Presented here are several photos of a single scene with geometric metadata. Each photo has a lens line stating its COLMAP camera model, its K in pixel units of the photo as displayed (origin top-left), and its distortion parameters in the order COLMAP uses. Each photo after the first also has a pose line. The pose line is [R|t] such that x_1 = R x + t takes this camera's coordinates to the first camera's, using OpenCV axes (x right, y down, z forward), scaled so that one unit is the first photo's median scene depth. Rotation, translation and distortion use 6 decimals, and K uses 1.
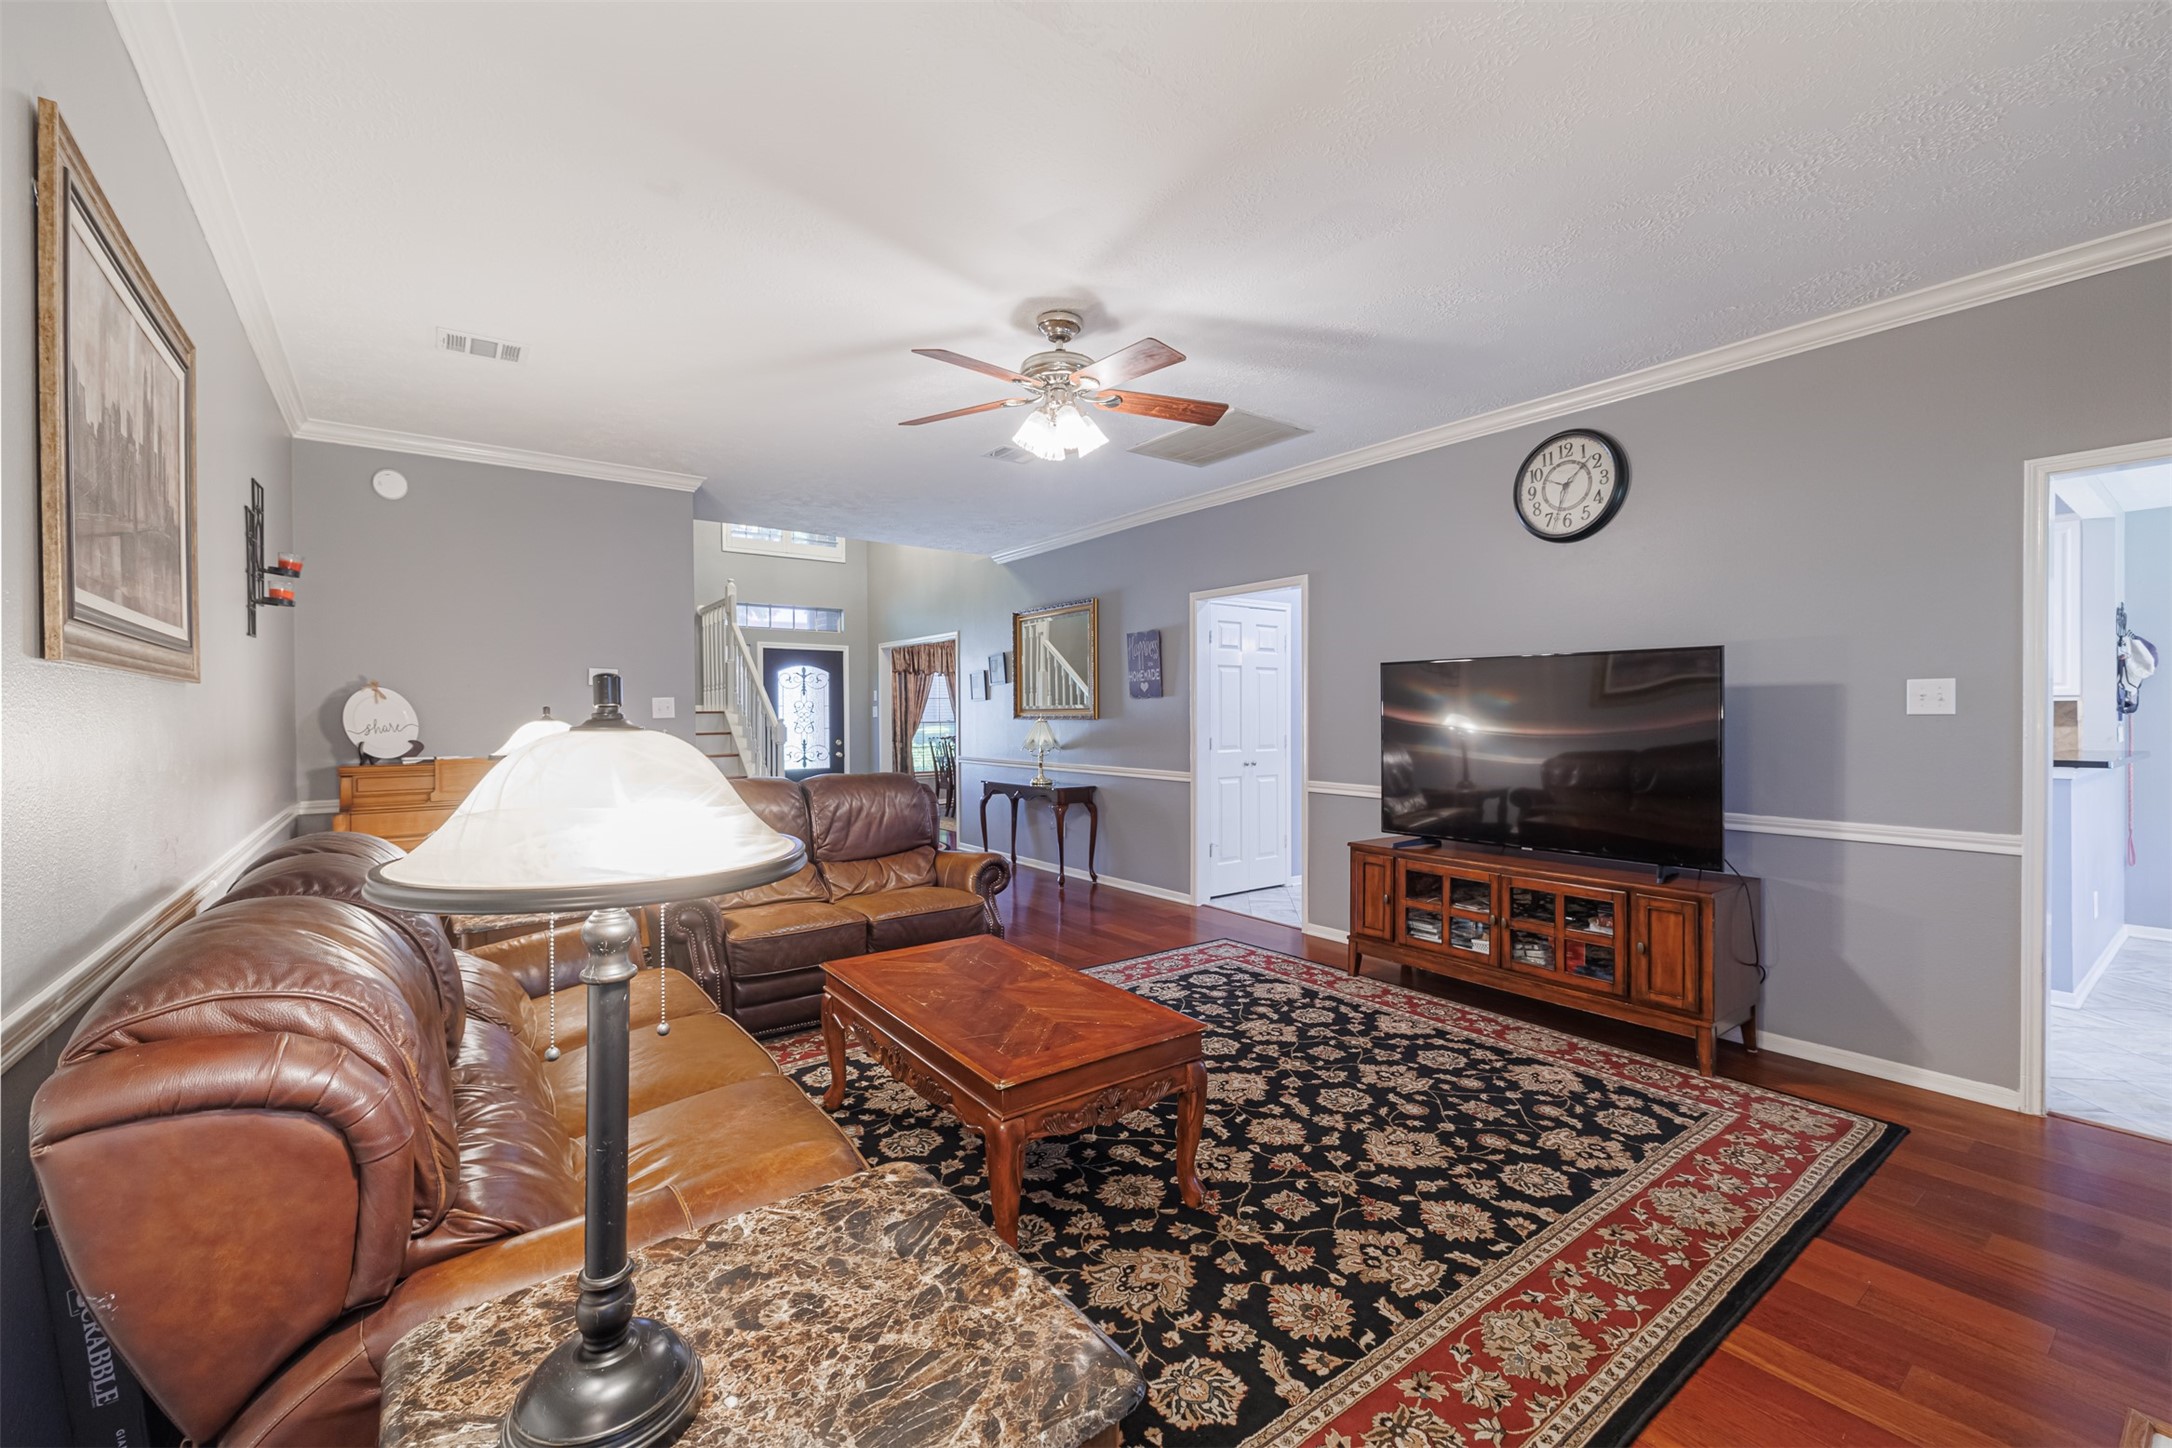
lens RADIAL K [[928.5, 0, 1073.8], [0, 928.5, 712.8], [0, 0, 1]] dist [0.004323, -0.001136]
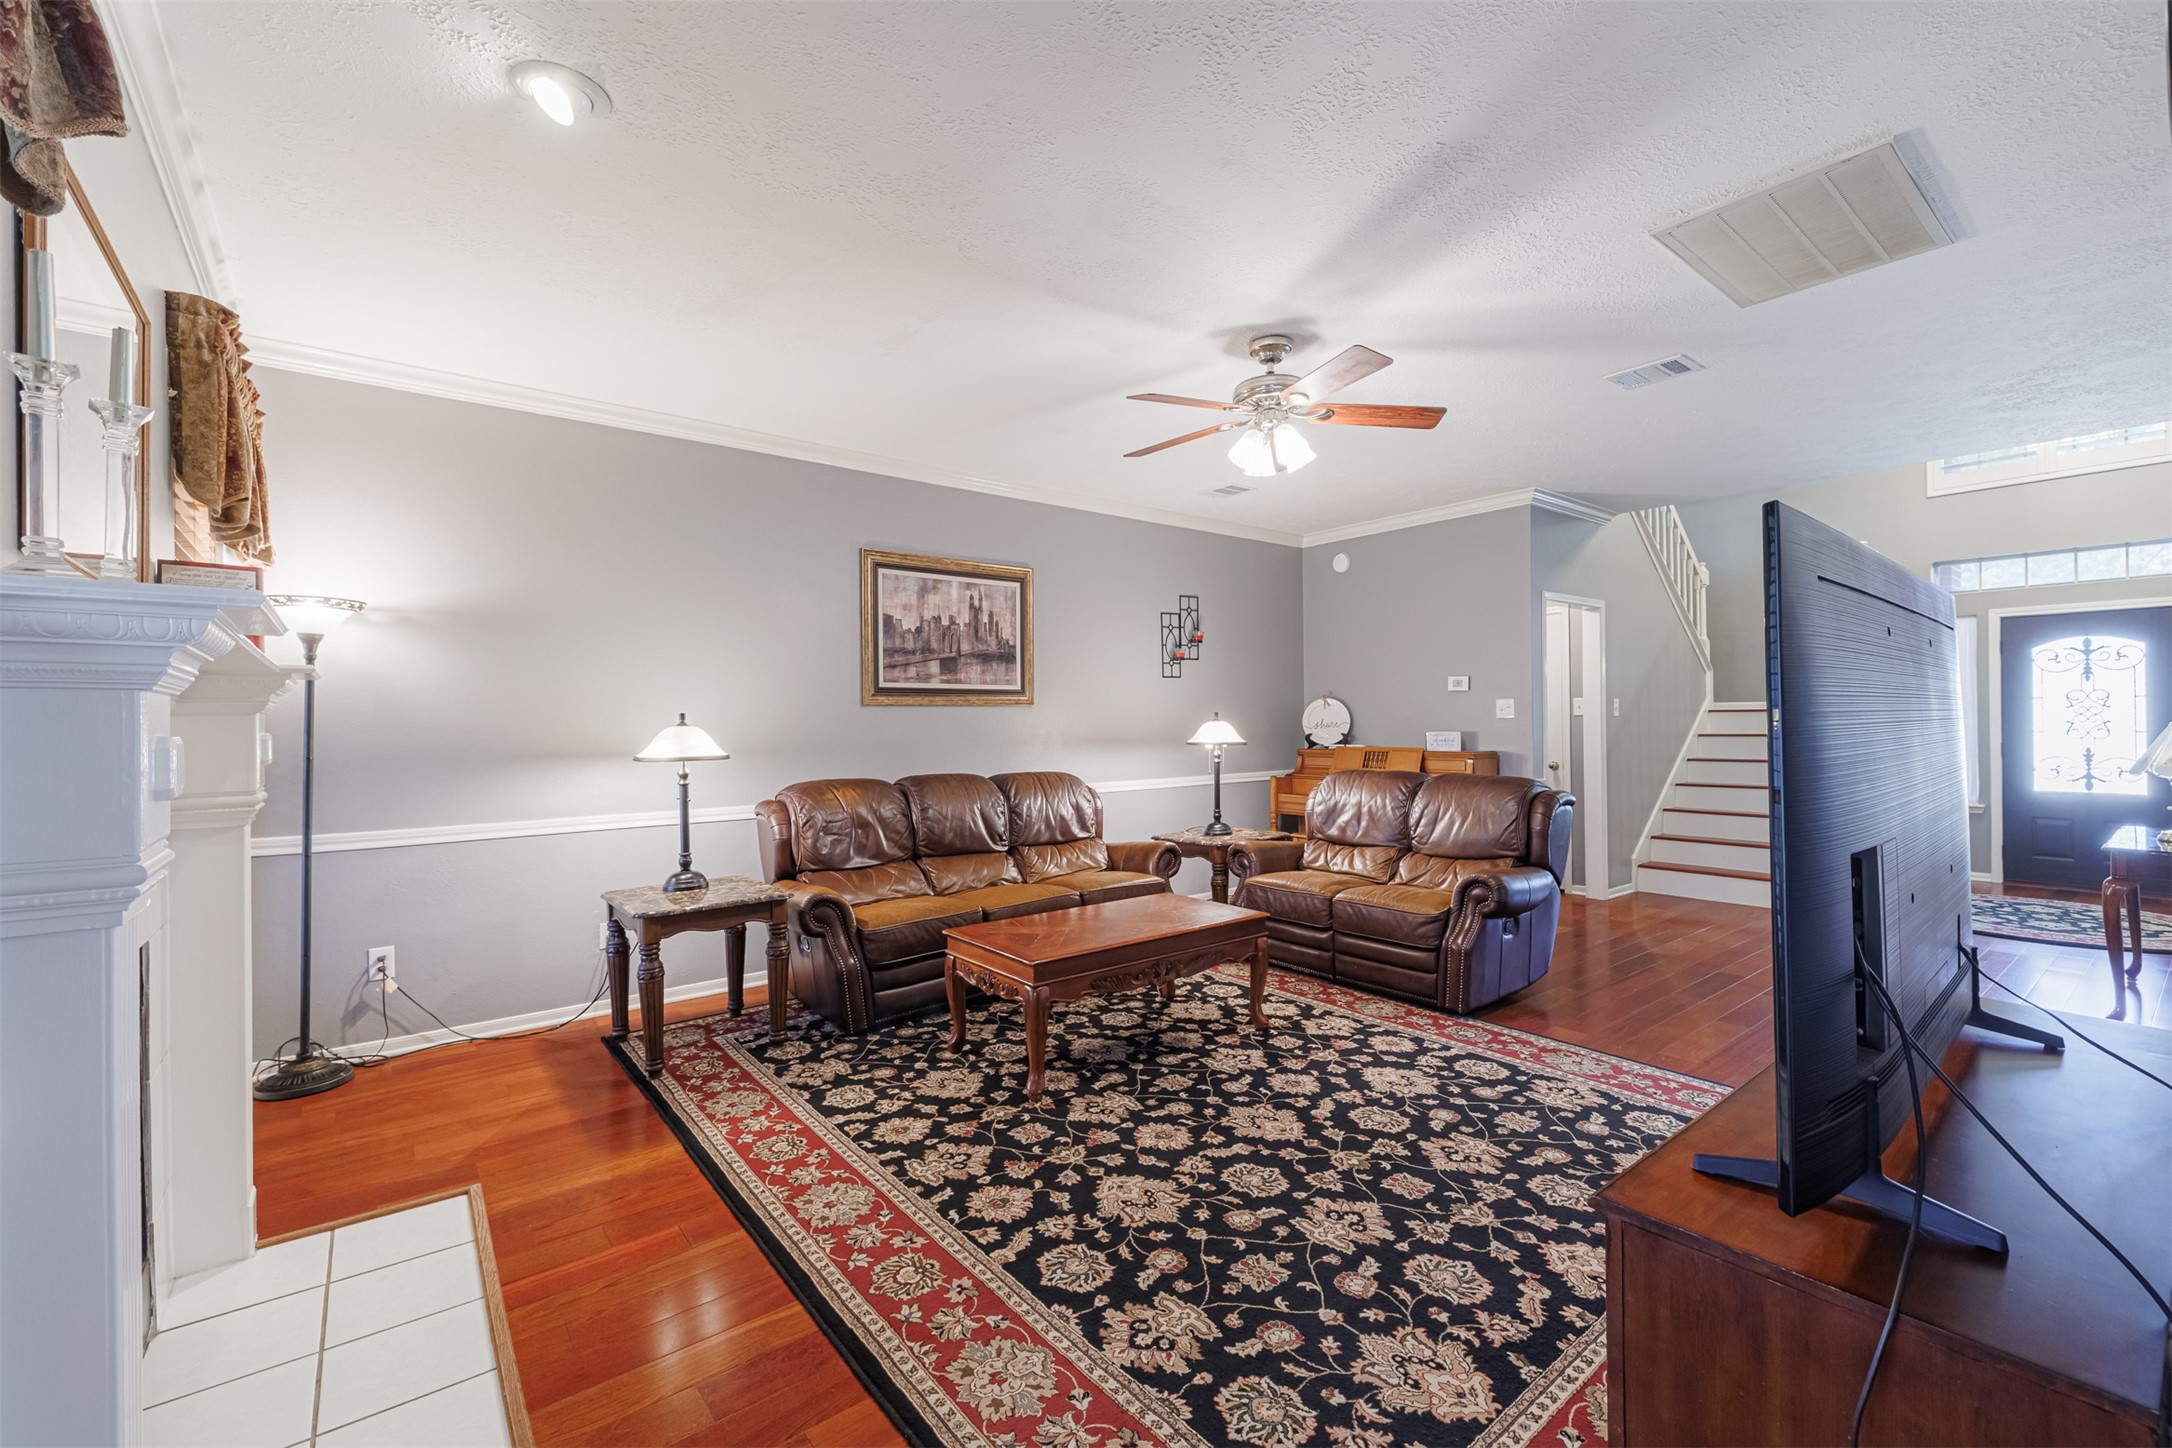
lens RADIAL K [[928.5, 0, 1073.0], [0, 928.5, 719.6], [0, 0, 1]] dist [0.004323, -0.001136]
pose [[-0.000865, 0.005070, -0.999987, 1.176233], [0.009889, 0.999938, 0.005061, -0.005663], [0.999951, -0.009885, -0.000916, 0.875626]]
